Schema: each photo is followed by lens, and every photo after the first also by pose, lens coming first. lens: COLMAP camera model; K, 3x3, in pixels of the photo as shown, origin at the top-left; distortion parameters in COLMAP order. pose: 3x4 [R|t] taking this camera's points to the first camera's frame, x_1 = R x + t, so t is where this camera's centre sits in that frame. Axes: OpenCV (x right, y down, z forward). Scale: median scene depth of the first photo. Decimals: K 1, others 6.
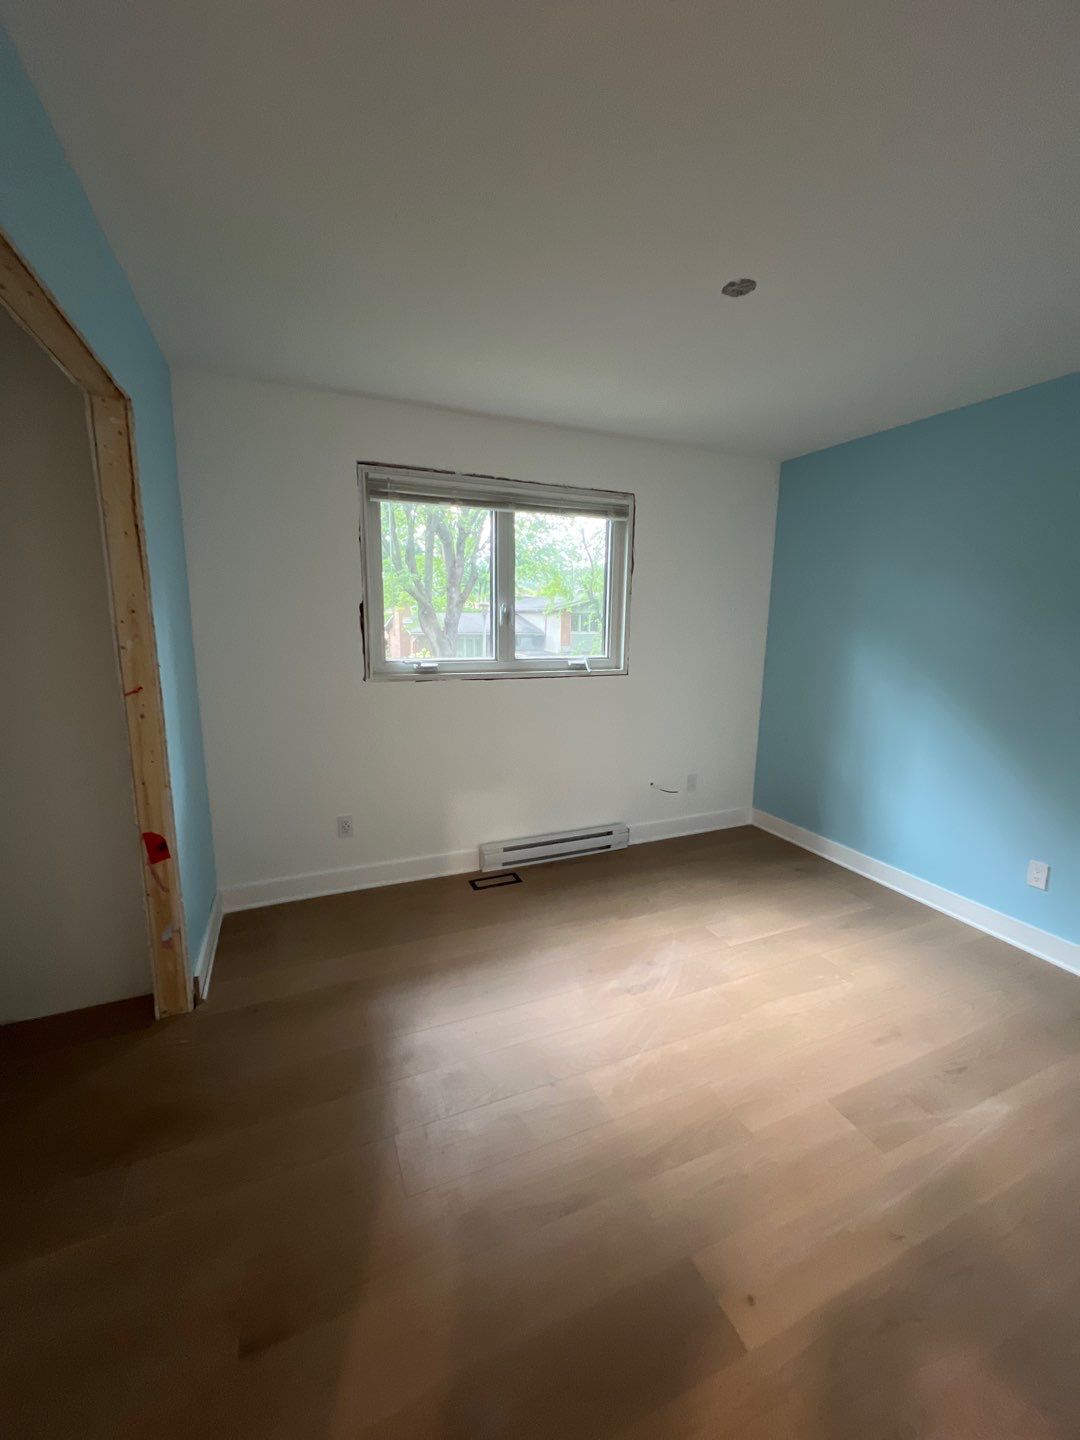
lens RADIAL K [[572.4, 0, 535.0], [0, 572.4, 718.0], [0, 0, 1]] dist [-0.005960, -0.000005]
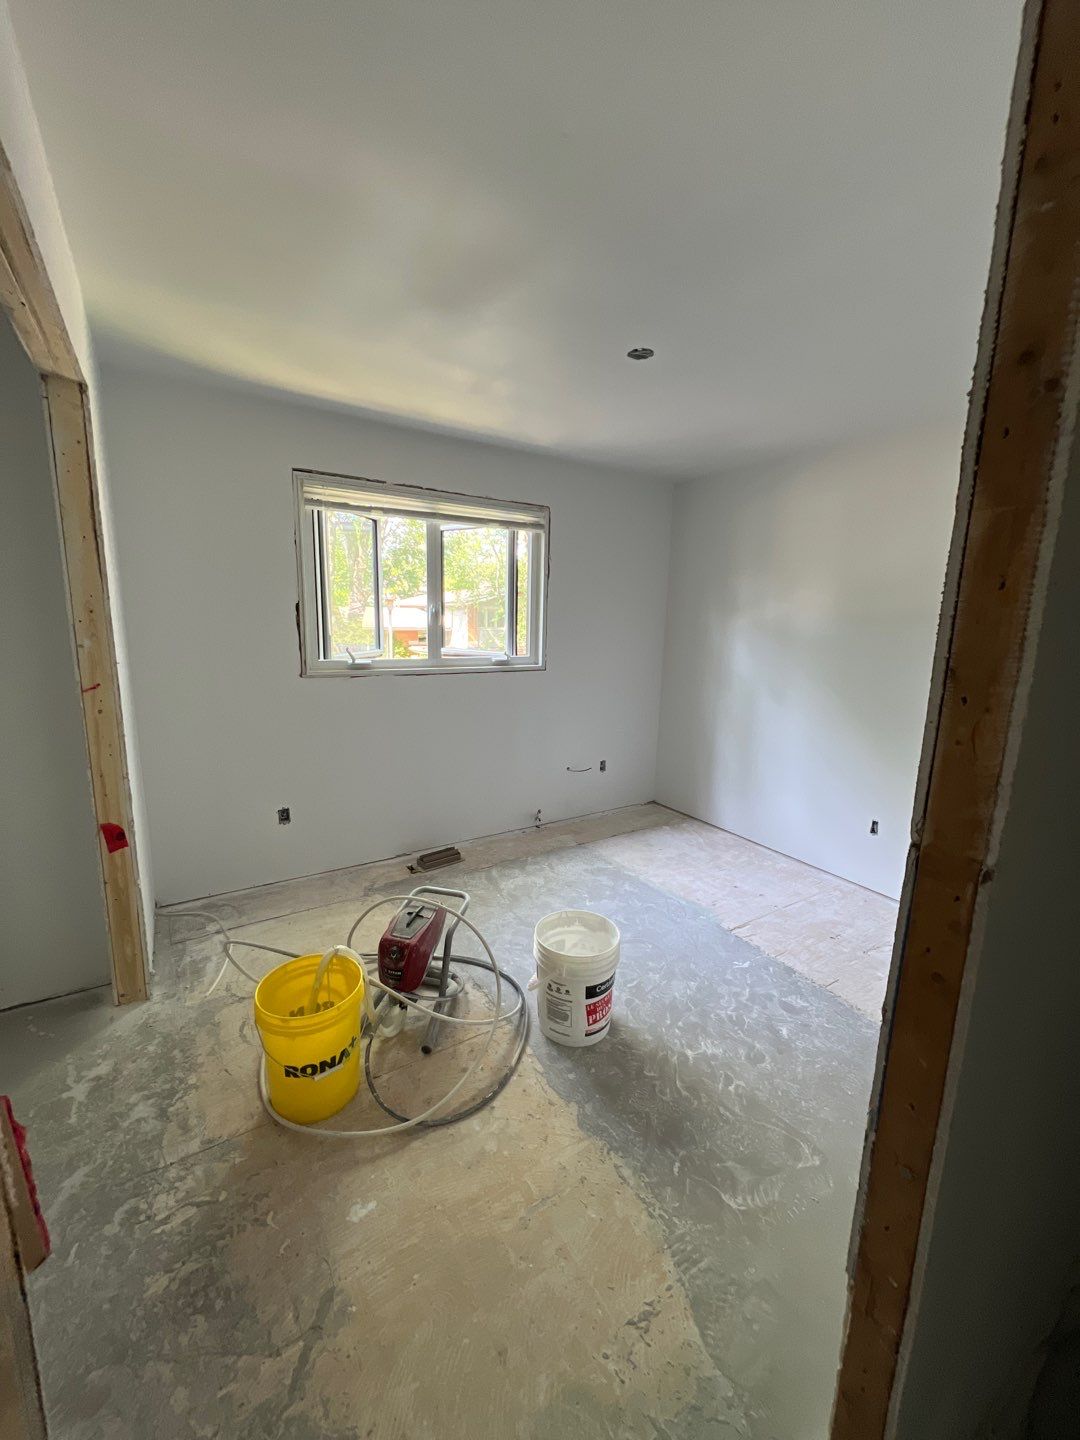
lens RADIAL K [[572.4, 0, 533.7], [0, 572.4, 714.5], [0, 0, 1]] dist [-0.005960, -0.000005]
pose [[0.986962, -0.015468, 0.160210, -0.051109], [0.015108, 0.999880, 0.003464, 0.007692], [-0.160245, -0.000998, 0.987077, -0.114611]]
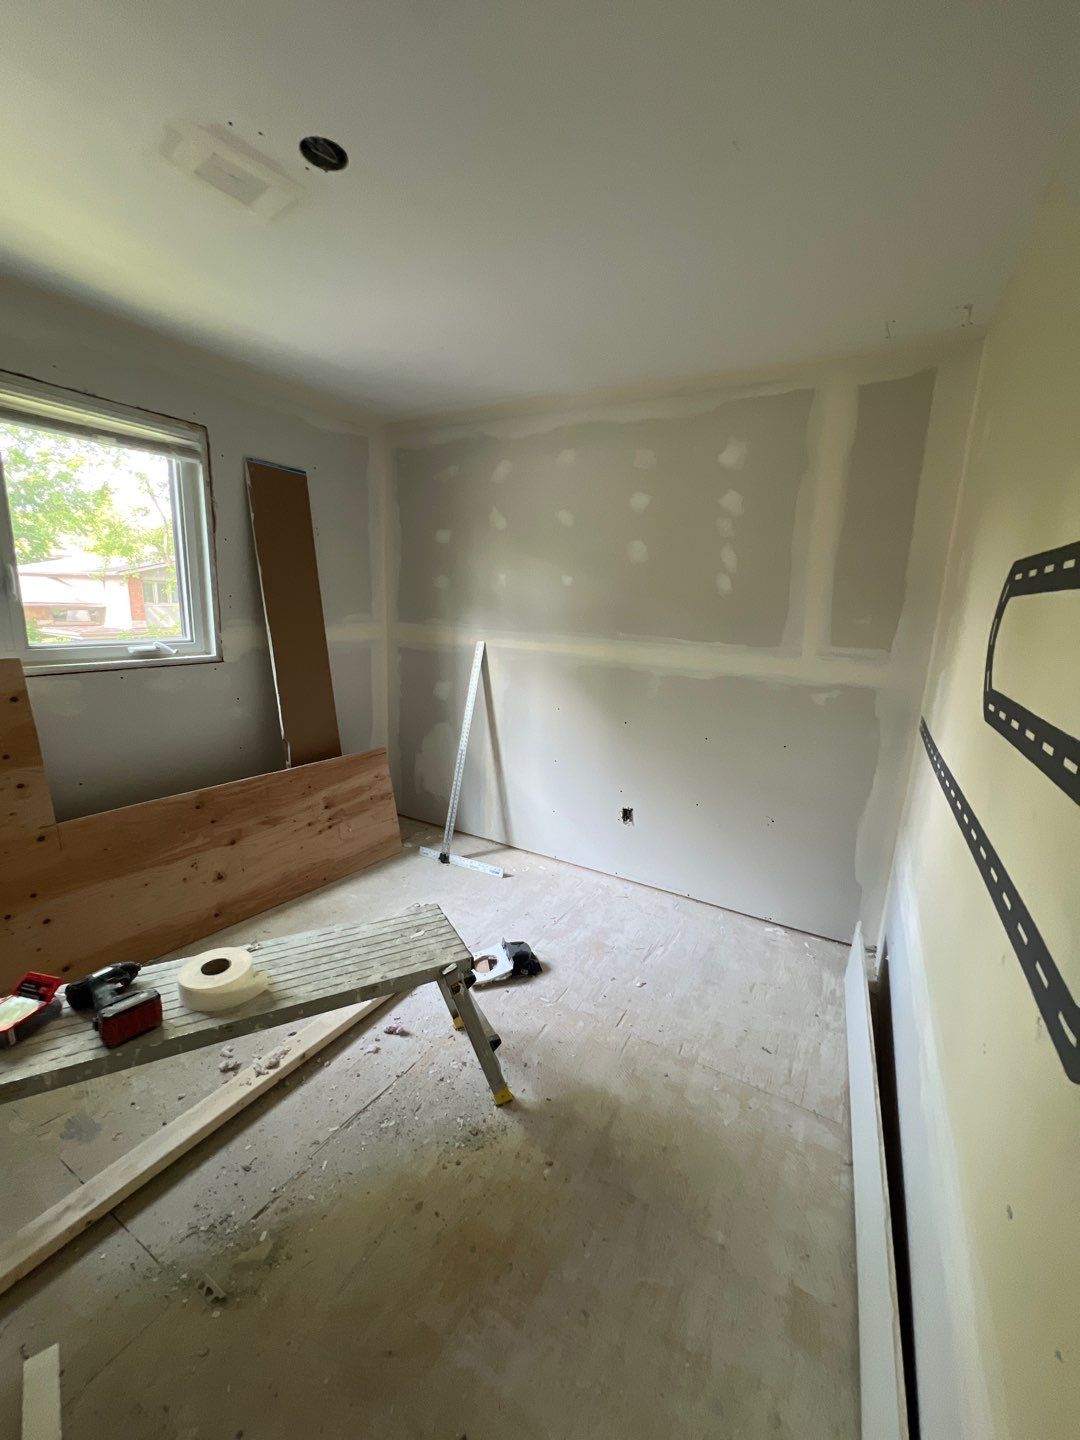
lens RADIAL K [[572.4, 0, 541.5], [0, 572.4, 723.3], [0, 0, 1]] dist [-0.005960, -0.000005]
pose [[0.790389, -0.108217, 0.602971, 0.032488], [0.075640, 0.993982, 0.079242, -0.027212], [-0.607917, -0.017024, 0.793818, 0.140394]]
